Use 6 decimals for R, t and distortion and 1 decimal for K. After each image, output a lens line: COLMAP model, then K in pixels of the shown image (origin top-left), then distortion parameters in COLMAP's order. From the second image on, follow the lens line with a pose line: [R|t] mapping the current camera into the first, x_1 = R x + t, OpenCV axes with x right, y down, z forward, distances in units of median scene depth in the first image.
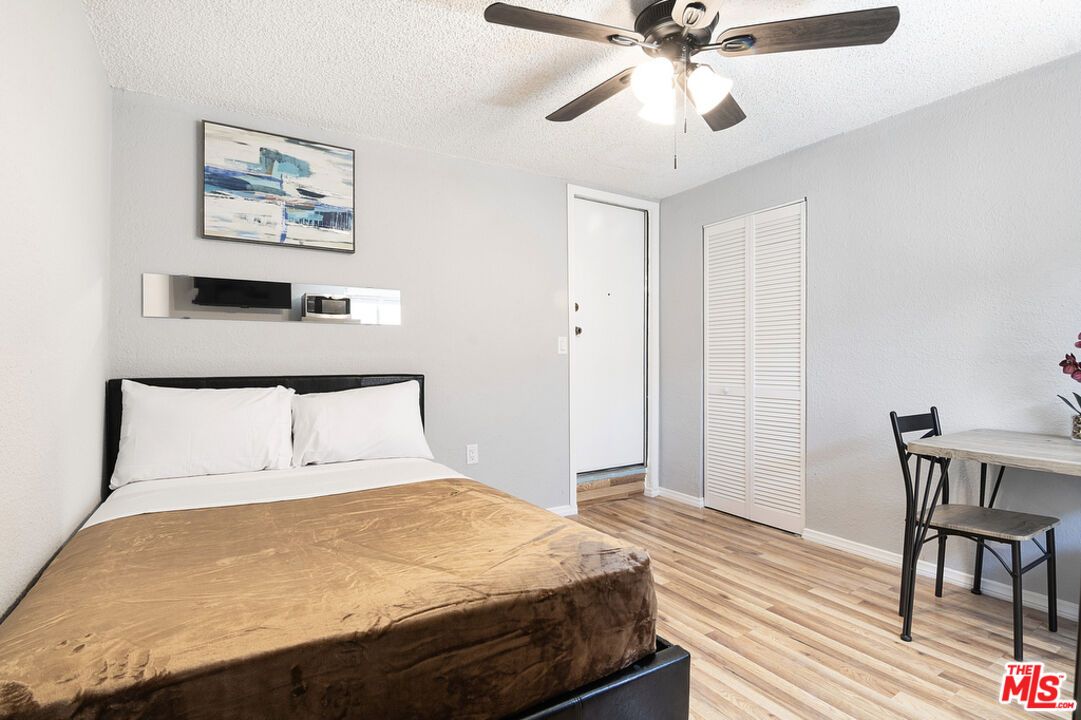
lens RADIAL K [[528.4, 0, 528.1], [0, 528.4, 361.9], [0, 0, 1]] dist [-0.001985, -0.012923]
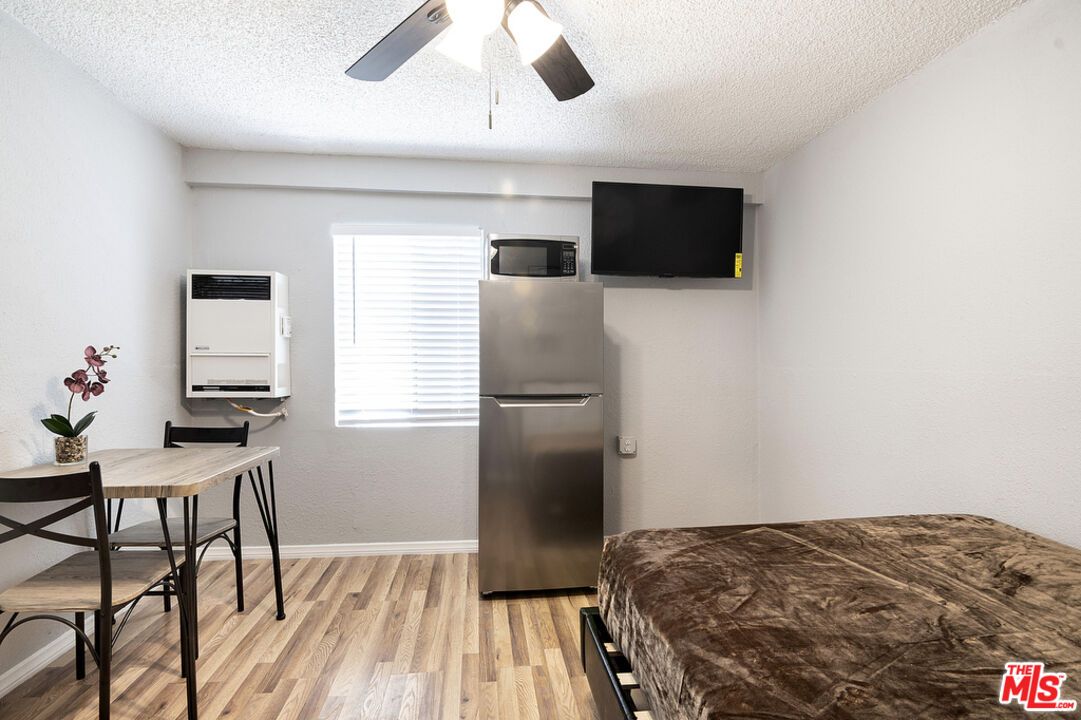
lens RADIAL K [[529.5, 0, 535.9], [0, 529.5, 364.3], [0, 0, 1]] dist [-0.001406, -0.013212]
pose [[-0.908773, -0.000093, 0.417291, -0.060809], [0.006289, 0.999883, 0.013920, -0.024363], [-0.417243, 0.015275, -0.908666, 1.062288]]
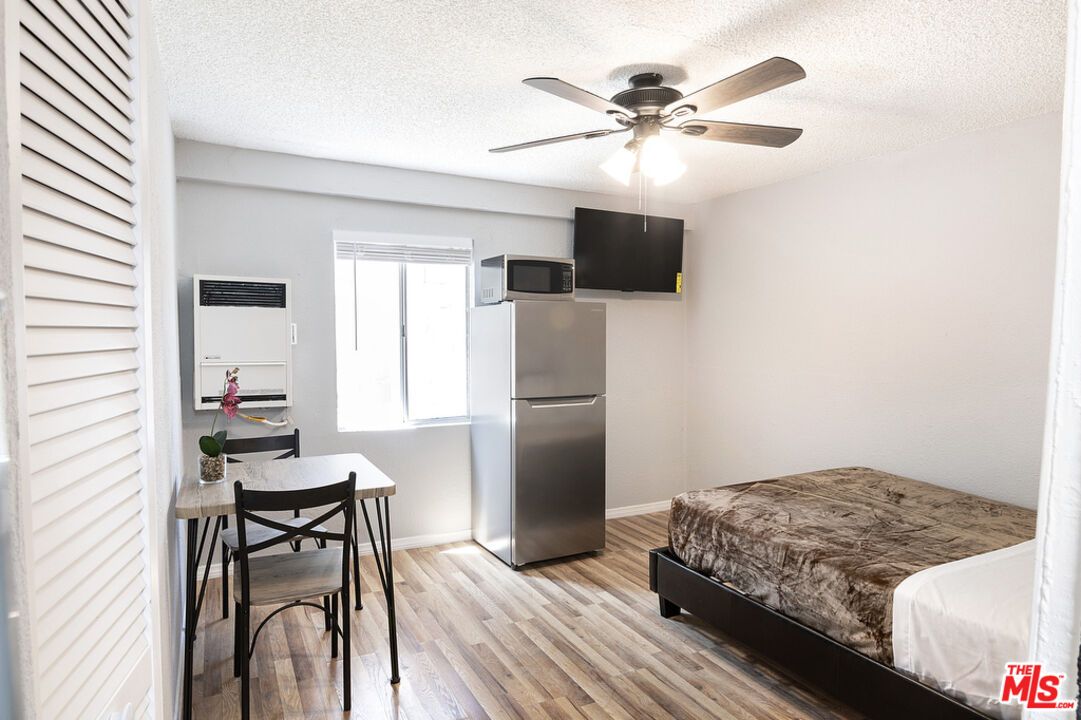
lens RADIAL K [[648.8, 0, 541.1], [0, 648.8, 365.2], [0, 0, 1]] dist [0.003745, -0.000339]
pose [[-0.998550, -0.004967, 0.053608, 0.272016], [-0.001719, 0.998168, 0.060477, -0.102463], [-0.053810, 0.060297, -0.996729, 1.547489]]
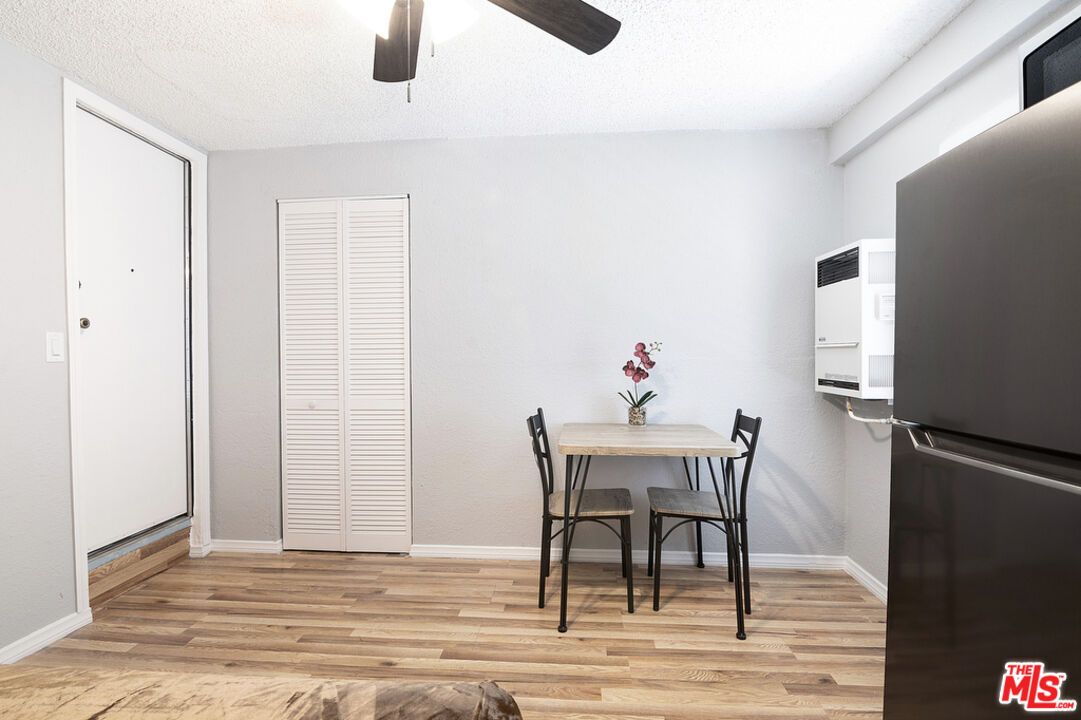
lens RADIAL K [[529.5, 0, 535.9], [0, 529.5, 364.3], [0, 0, 1]] dist [-0.001406, -0.013212]
pose [[0.583161, -0.009650, 0.812299, -0.124163], [0.010869, 0.999933, 0.004076, -0.010475], [-0.812284, 0.006452, 0.583226, 0.292773]]
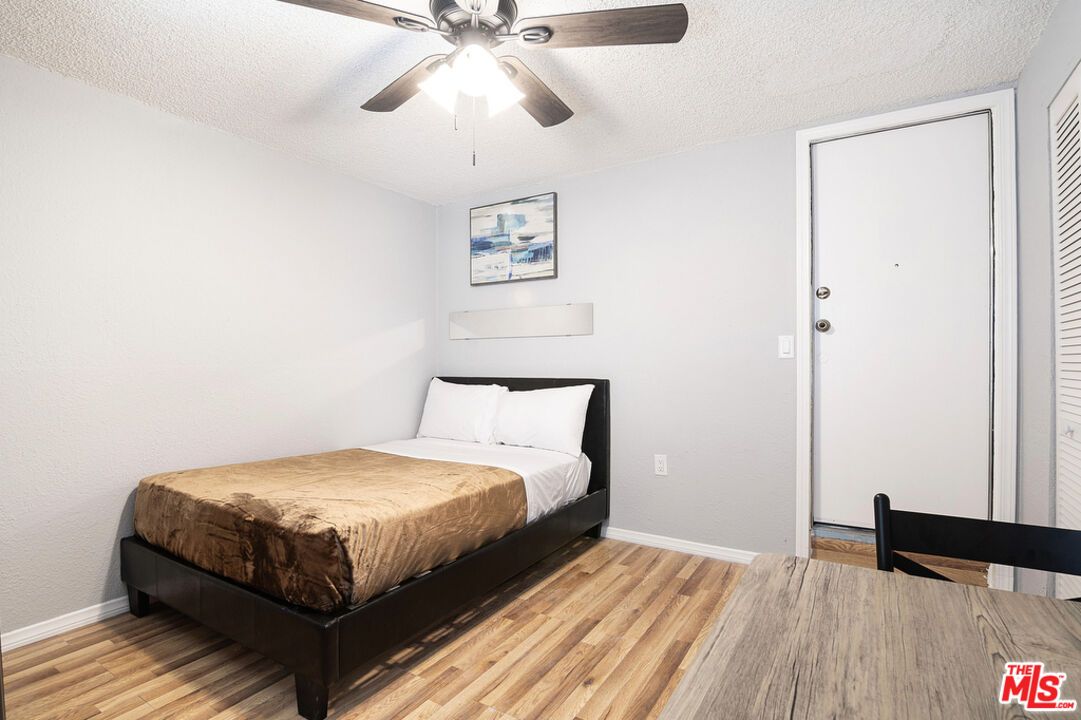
lens RADIAL K [[517.7, 0, 533.1], [0, 517.7, 362.5], [0, 0, 1]] dist [0.003045, -0.012526]
pose [[0.451746, -0.001312, -0.892146, 0.731605], [-0.001184, 0.999997, -0.002070, -0.008822], [0.892146, 0.001991, 0.451743, 0.435178]]
